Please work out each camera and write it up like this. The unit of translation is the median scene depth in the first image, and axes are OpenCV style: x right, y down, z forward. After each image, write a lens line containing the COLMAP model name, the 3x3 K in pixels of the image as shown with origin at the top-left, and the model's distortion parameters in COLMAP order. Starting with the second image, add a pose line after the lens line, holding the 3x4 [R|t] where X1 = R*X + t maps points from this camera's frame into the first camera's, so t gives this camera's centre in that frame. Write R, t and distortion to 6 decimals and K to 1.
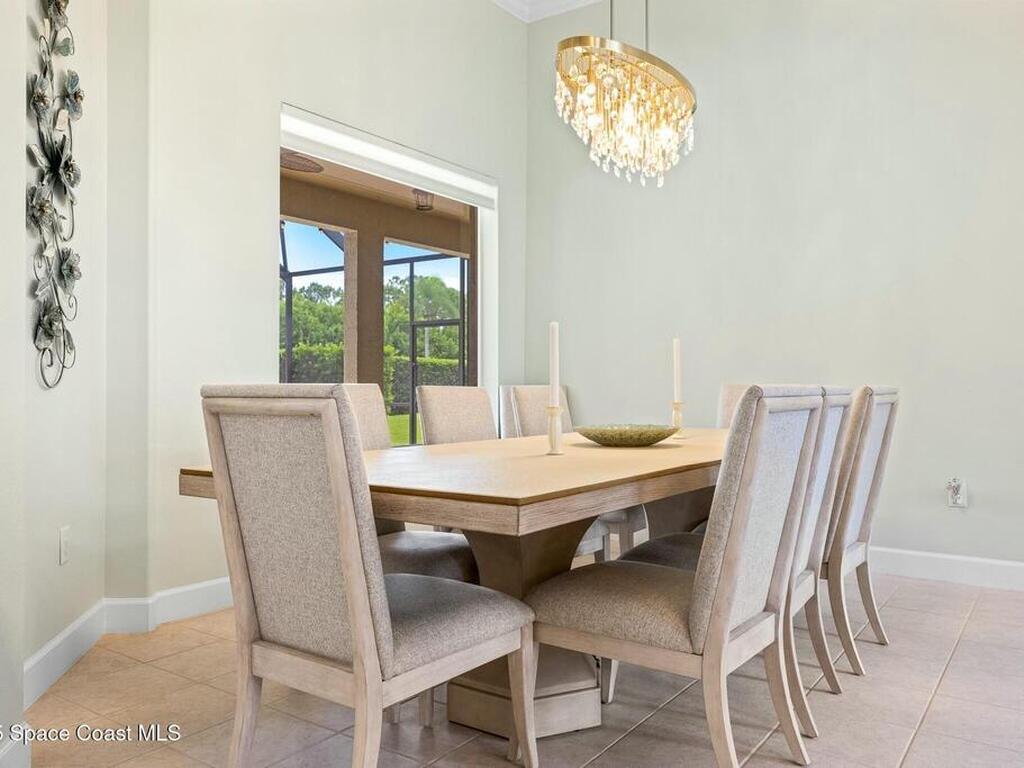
lens RADIAL K [[806.7, 0, 512.0], [0, 806.7, 384.0], [0, 0, 1]] dist [-0.003820, -0.000599]
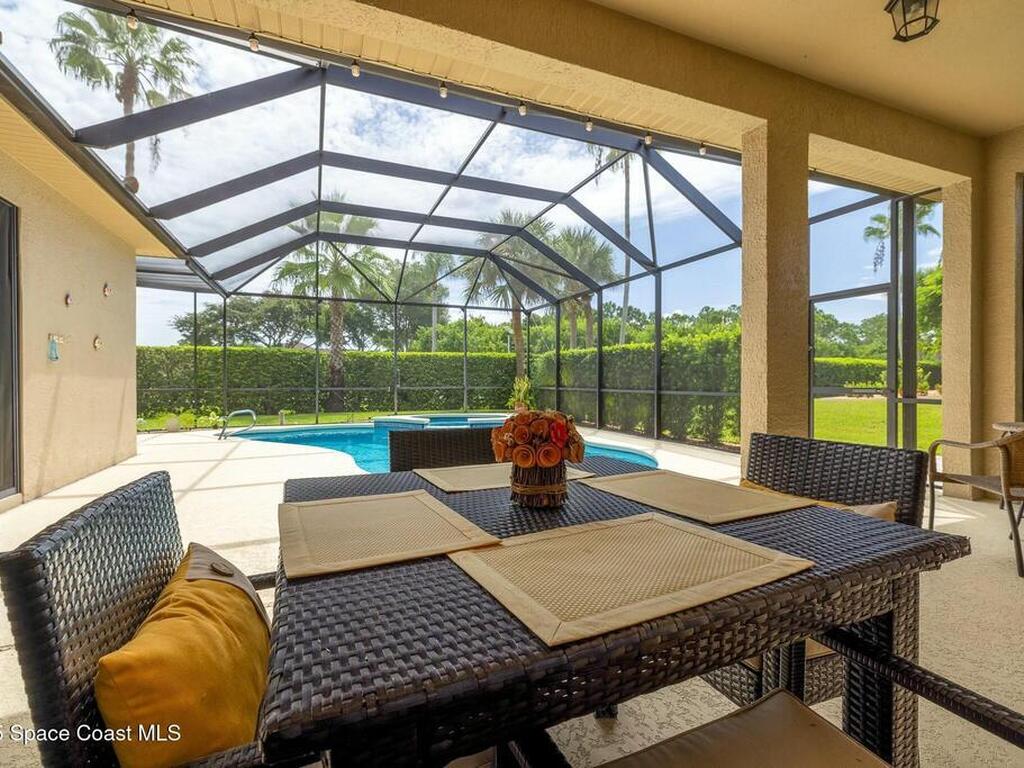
lens RADIAL K [[483.0, 0, 516.6], [0, 483.0, 381.8], [0, 0, 1]] dist [-0.000174, 0.000536]
pose [[0.849021, 0.000858, -0.528358, -0.100912], [0.001032, 0.999994, 0.003282, 0.006829], [0.528357, -0.003331, 0.849015, 0.368998]]
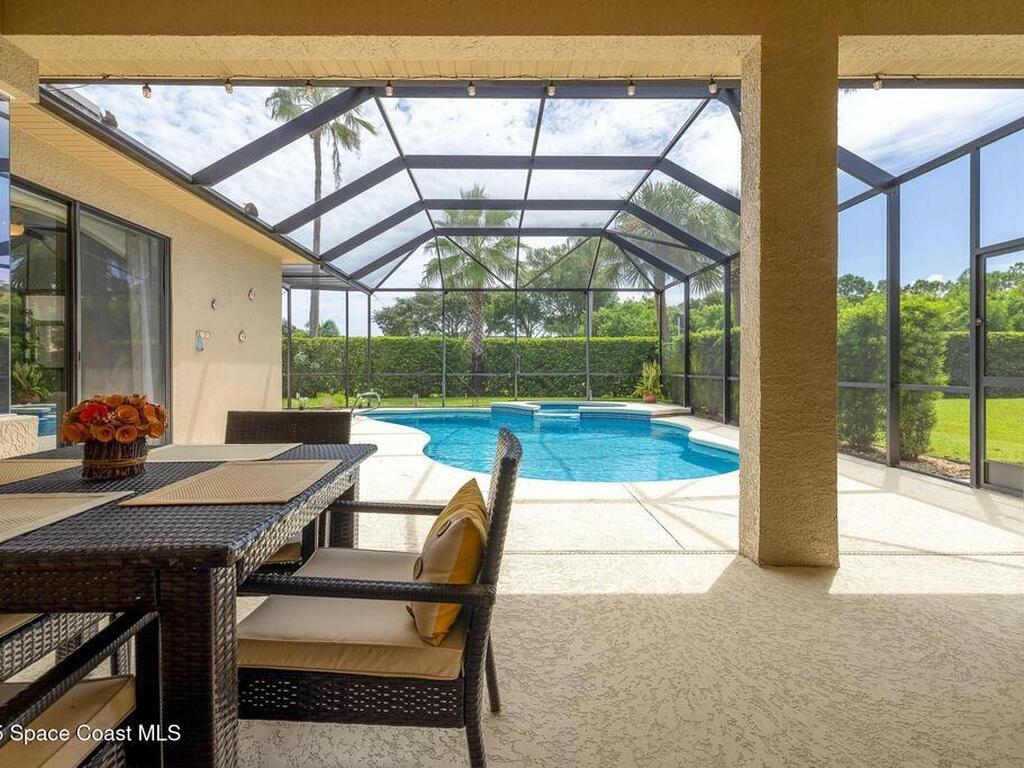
lens RADIAL K [[498.7, 0, 500.1], [0, 498.7, 359.2], [0, 0, 1]] dist [0.007599, 0.000785]
pose [[0.579627, -0.011513, -0.814801, -0.024268], [-0.000092, 0.999899, -0.014194, 0.006498], [0.814882, 0.008302, 0.579568, 0.442924]]
